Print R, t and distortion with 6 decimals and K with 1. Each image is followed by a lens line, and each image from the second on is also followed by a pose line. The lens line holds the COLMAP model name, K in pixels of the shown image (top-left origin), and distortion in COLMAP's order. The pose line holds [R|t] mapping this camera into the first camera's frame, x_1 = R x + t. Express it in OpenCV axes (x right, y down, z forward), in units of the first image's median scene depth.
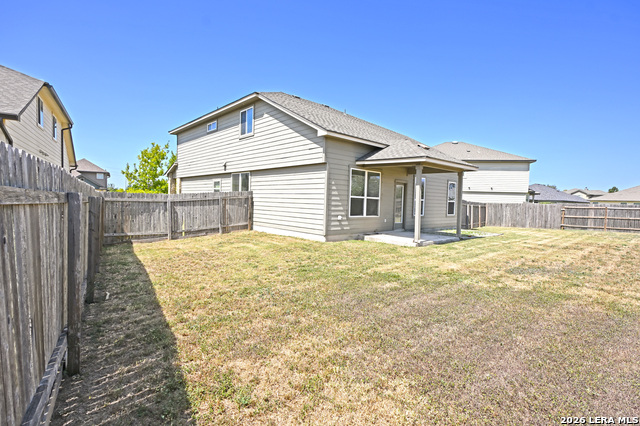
lens RADIAL K [[323.0, 0, 317.7], [0, 323.0, 215.0], [0, 0, 1]] dist [-0.010161, 0.004113]
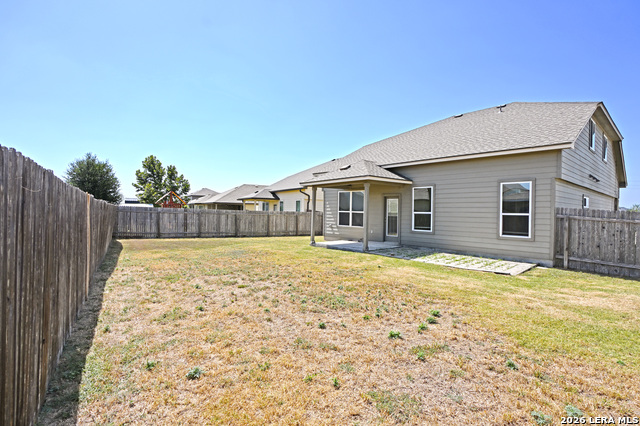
lens RADIAL K [[323.0, 0, 318.5], [0, 323.0, 211.2], [0, 0, 1]] dist [-0.010161, 0.004113]
pose [[0.043531, -0.019638, -0.998859, 1.461433], [-0.064097, 0.997692, -0.022409, -0.019225], [0.996994, 0.065000, 0.042172, 0.812302]]
